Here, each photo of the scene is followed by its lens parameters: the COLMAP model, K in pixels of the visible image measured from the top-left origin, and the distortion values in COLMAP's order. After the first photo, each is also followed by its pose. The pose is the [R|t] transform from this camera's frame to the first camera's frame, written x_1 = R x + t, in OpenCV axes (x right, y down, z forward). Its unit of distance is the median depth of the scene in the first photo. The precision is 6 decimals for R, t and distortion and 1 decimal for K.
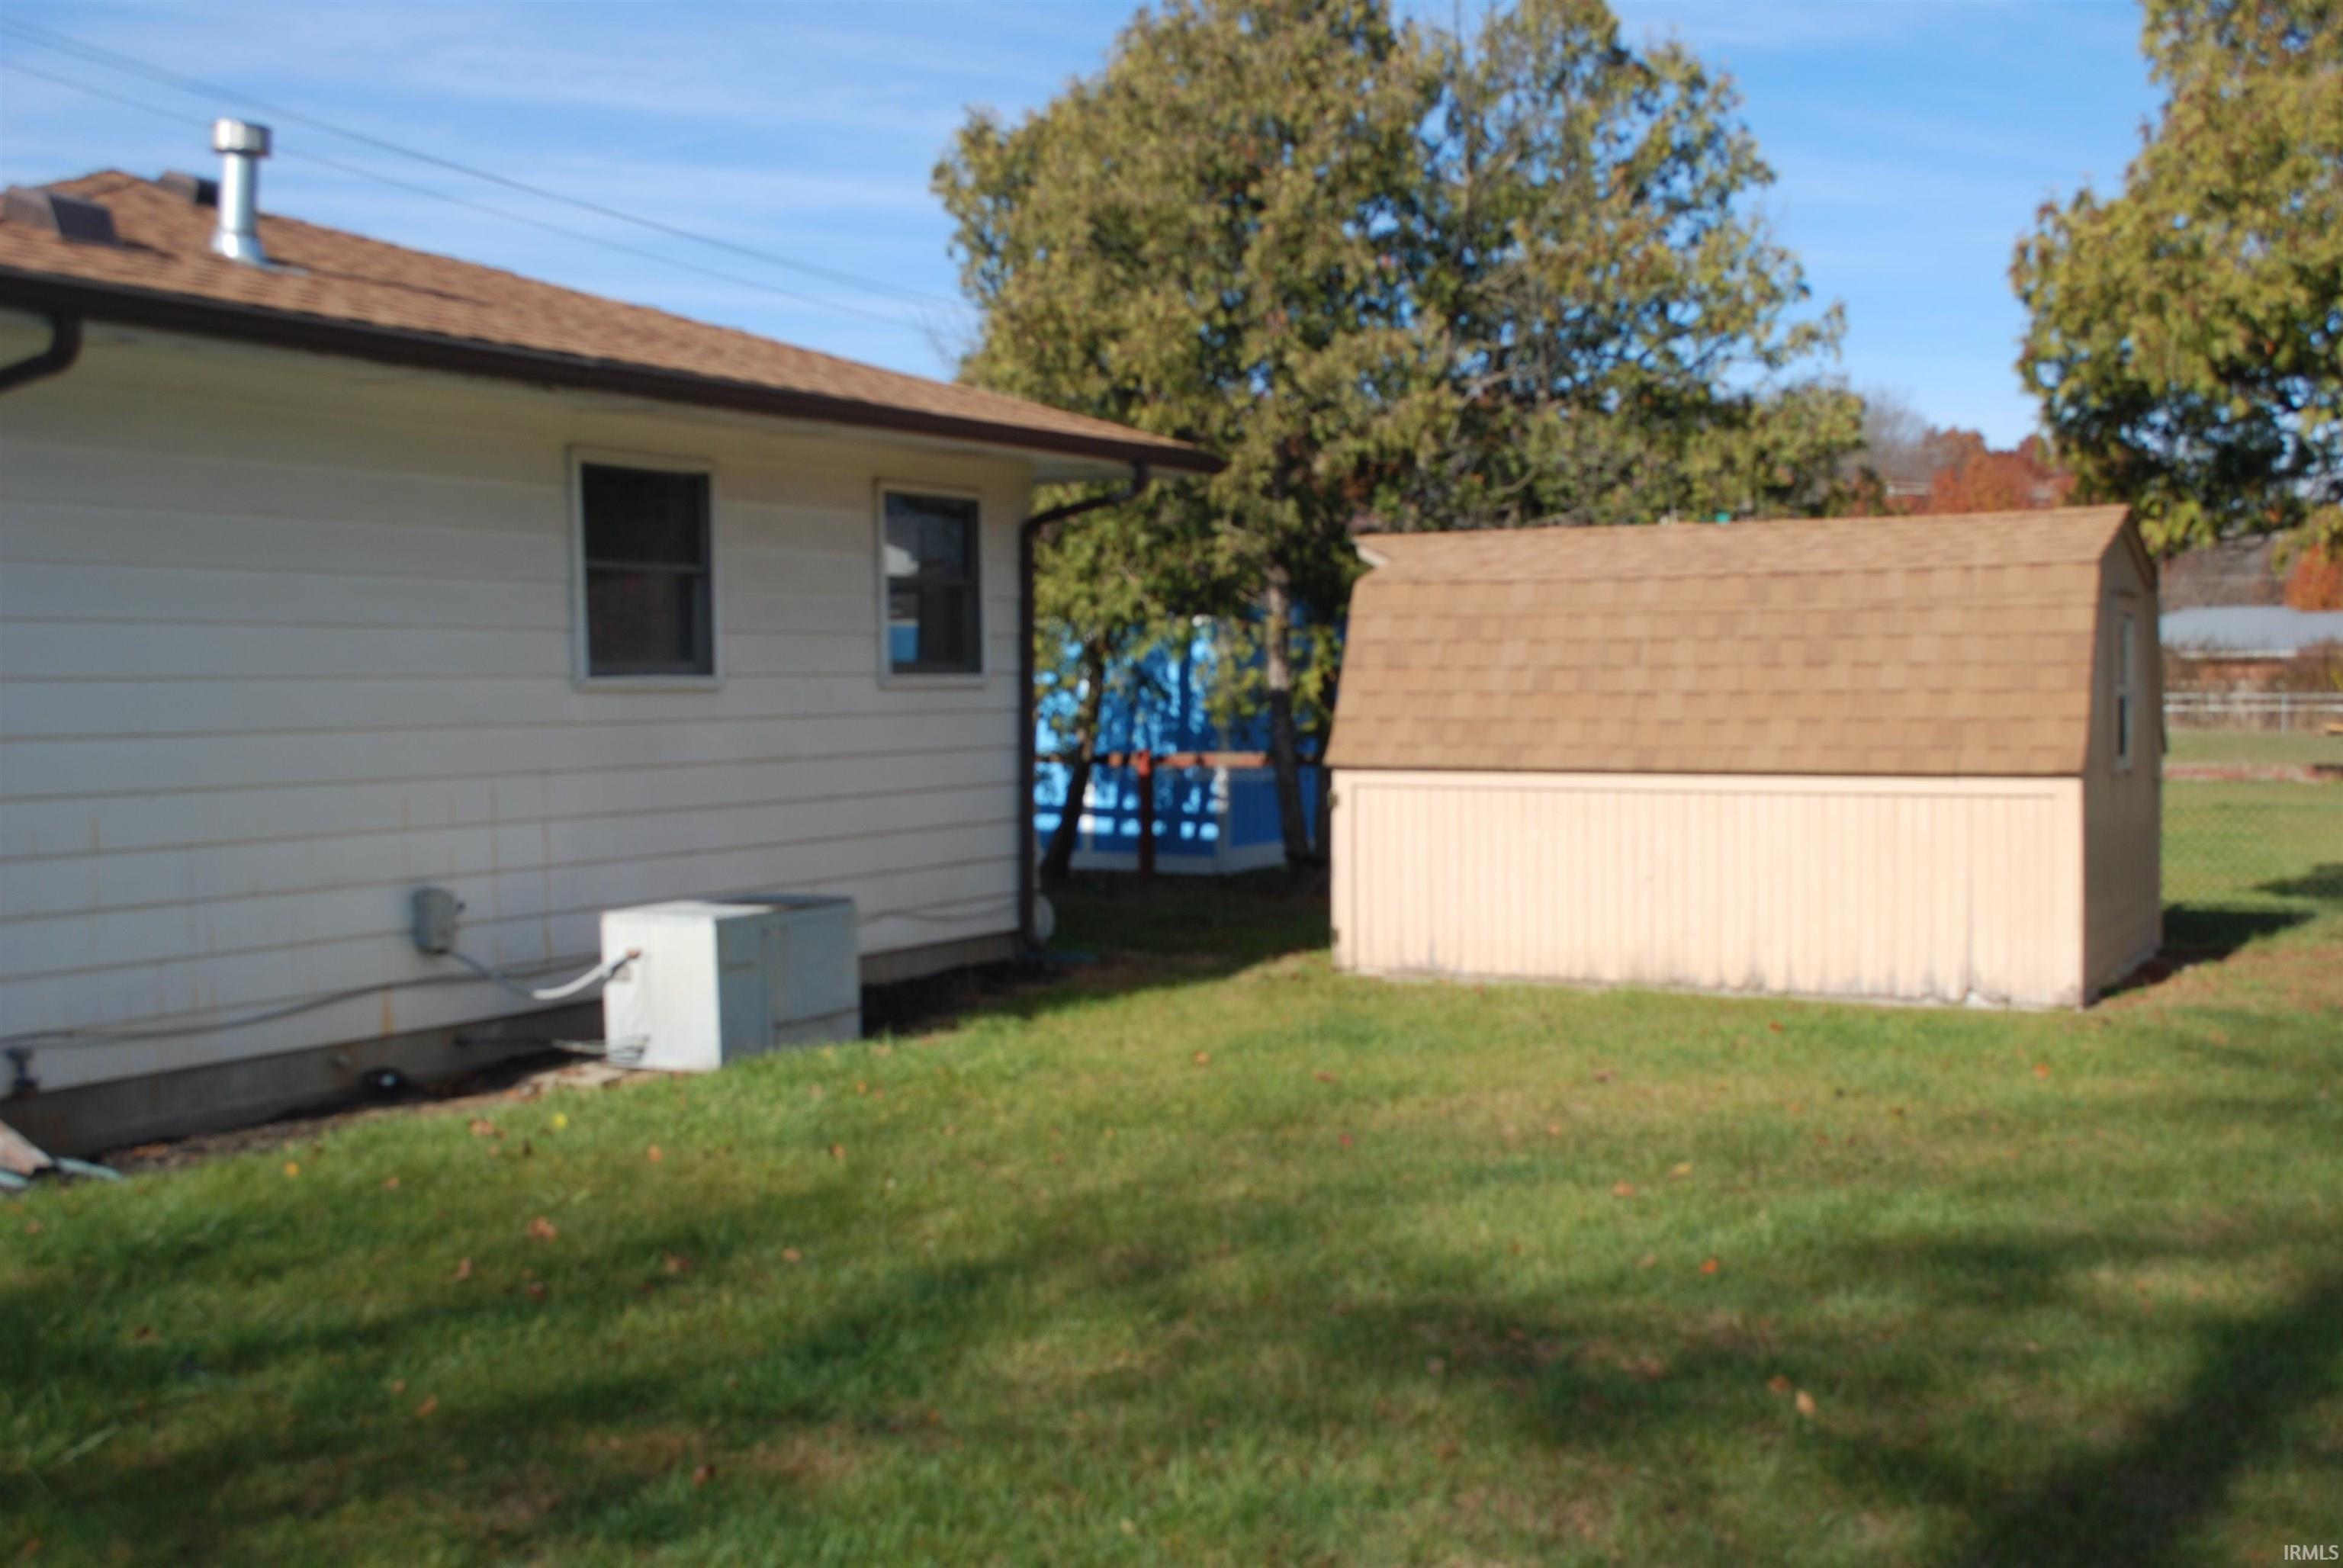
lens RADIAL K [[2475.0, 0, 1167.0], [0, 2475.0, 786.8], [0, 0, 1]] dist [-0.051931, 0.000000]
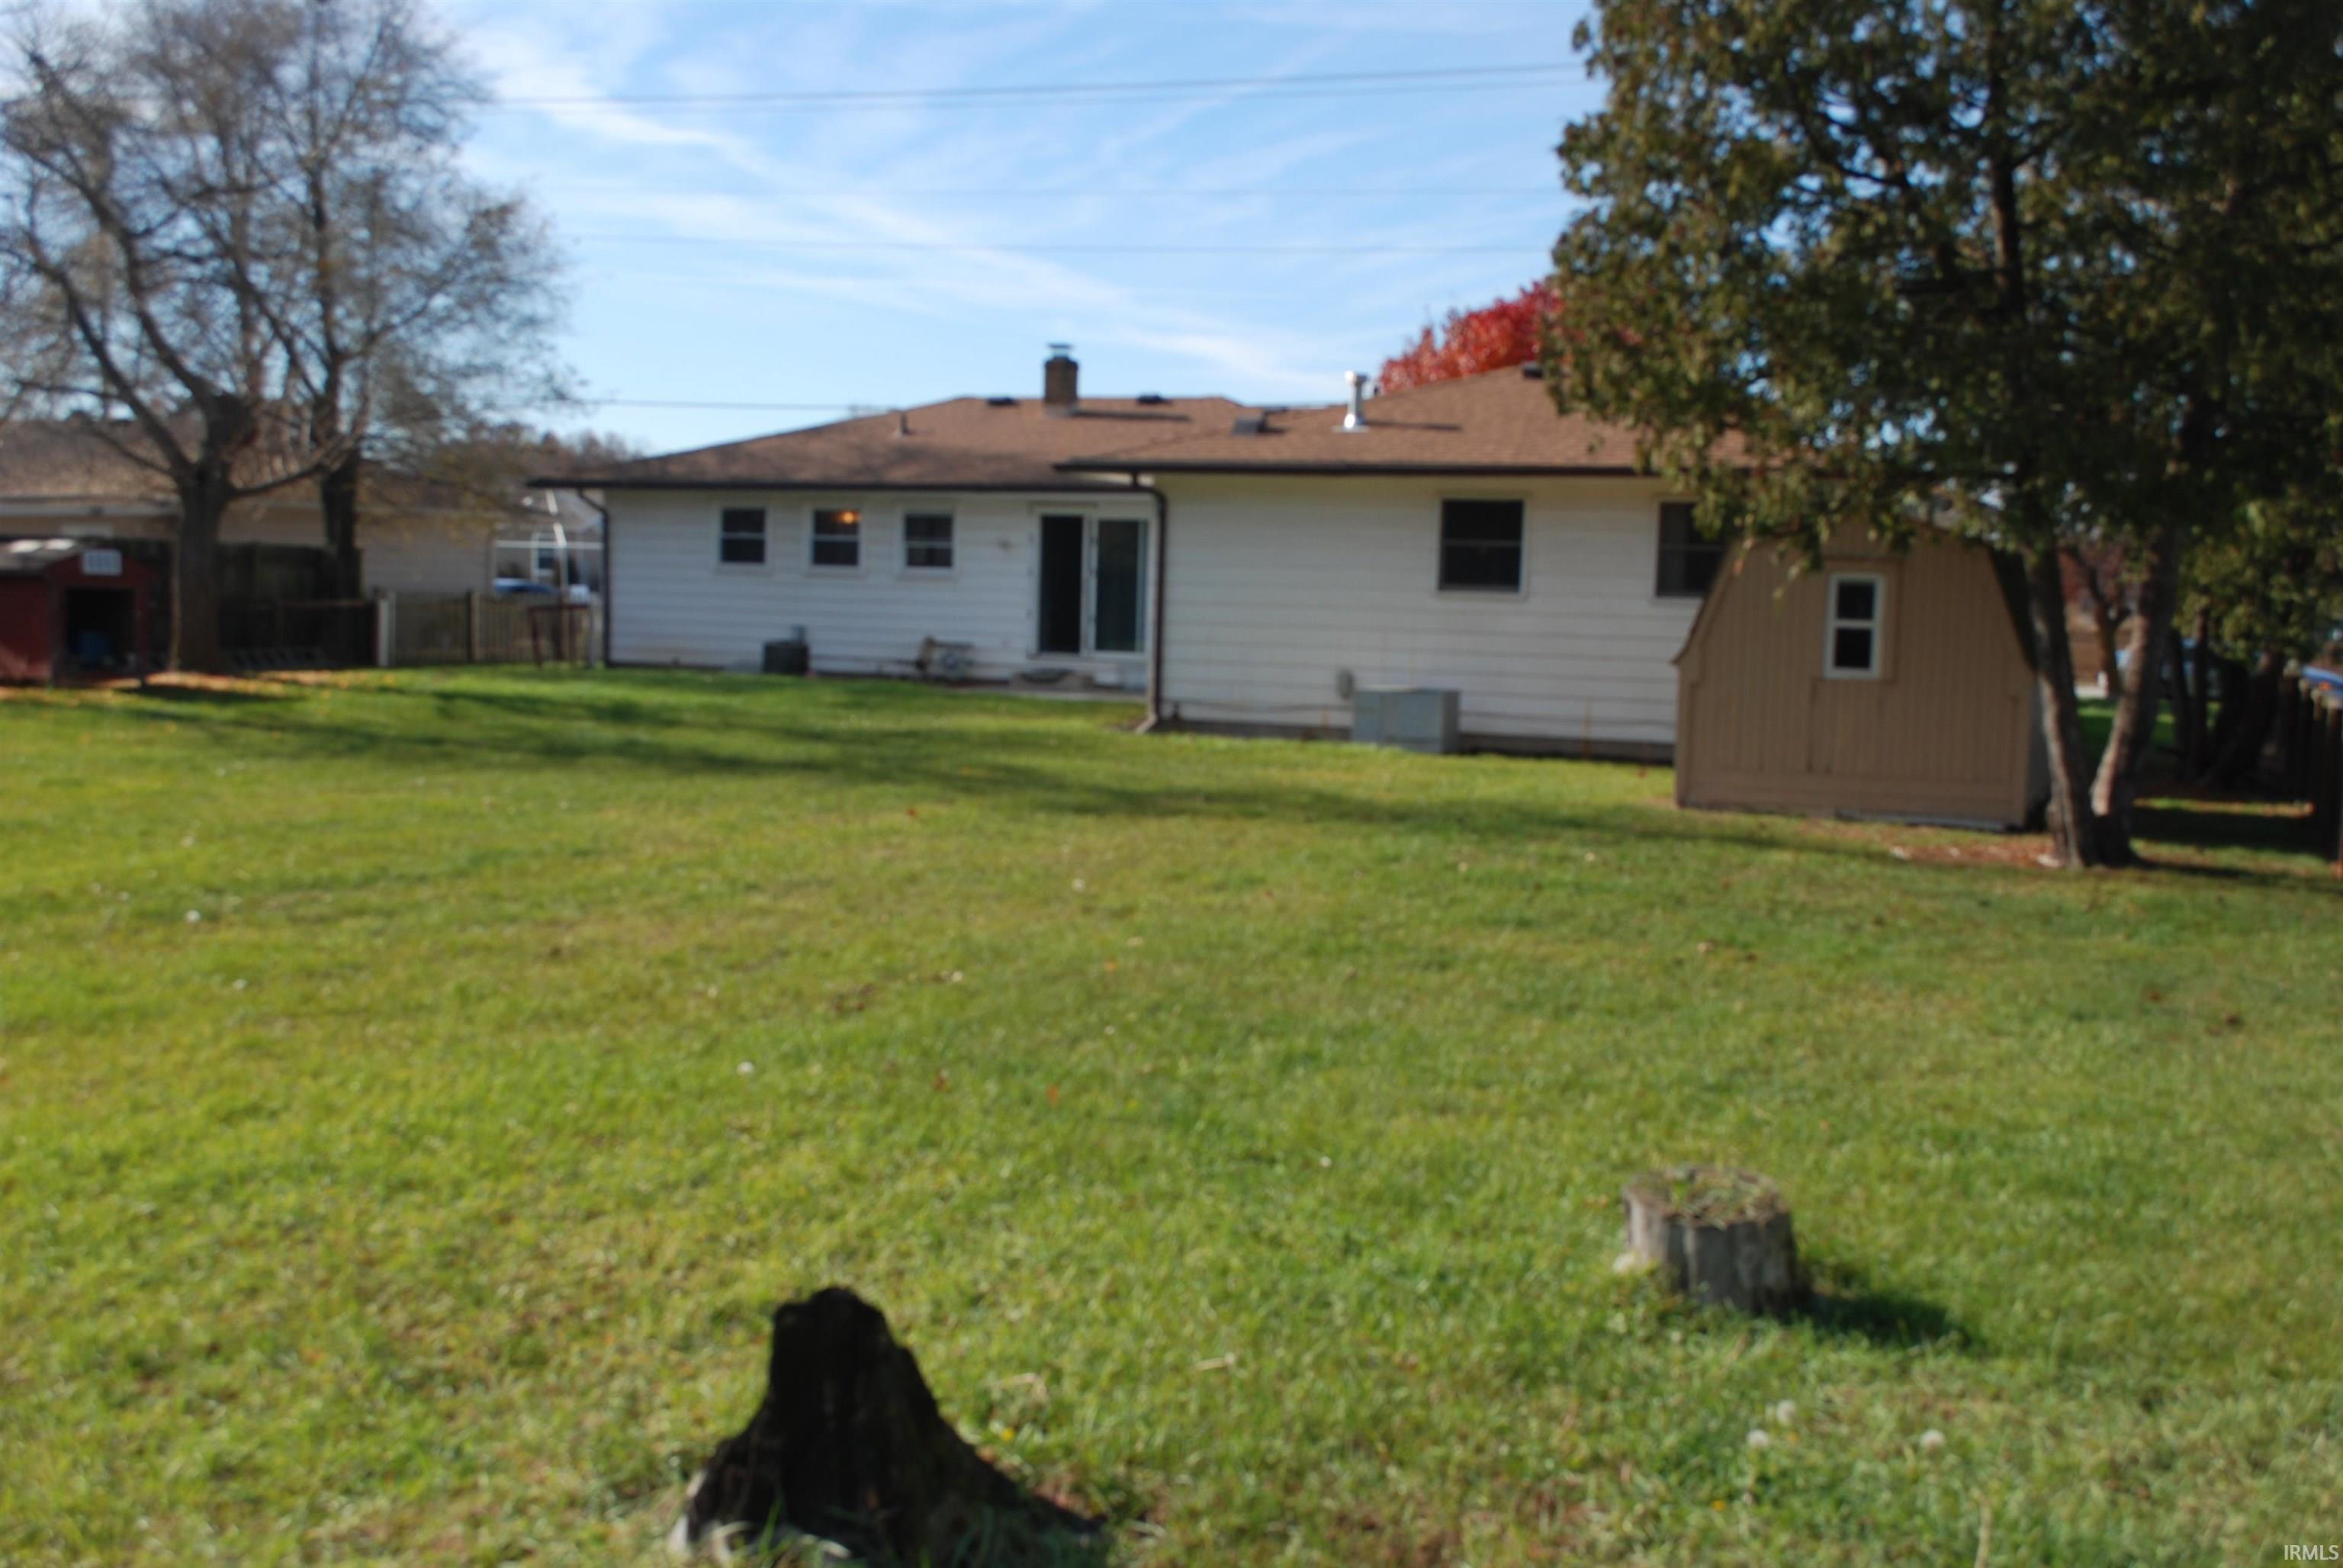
lens RADIAL K [[2475.0, 0, 1173.2], [0, 2475.0, 780.8], [0, 0, 1]] dist [-0.051931, 0.000000]
pose [[0.132694, 0.094287, -0.986662, 2.114491], [-0.072707, 0.993709, 0.085182, -0.049123], [0.988487, 0.060434, 0.138714, 0.456145]]
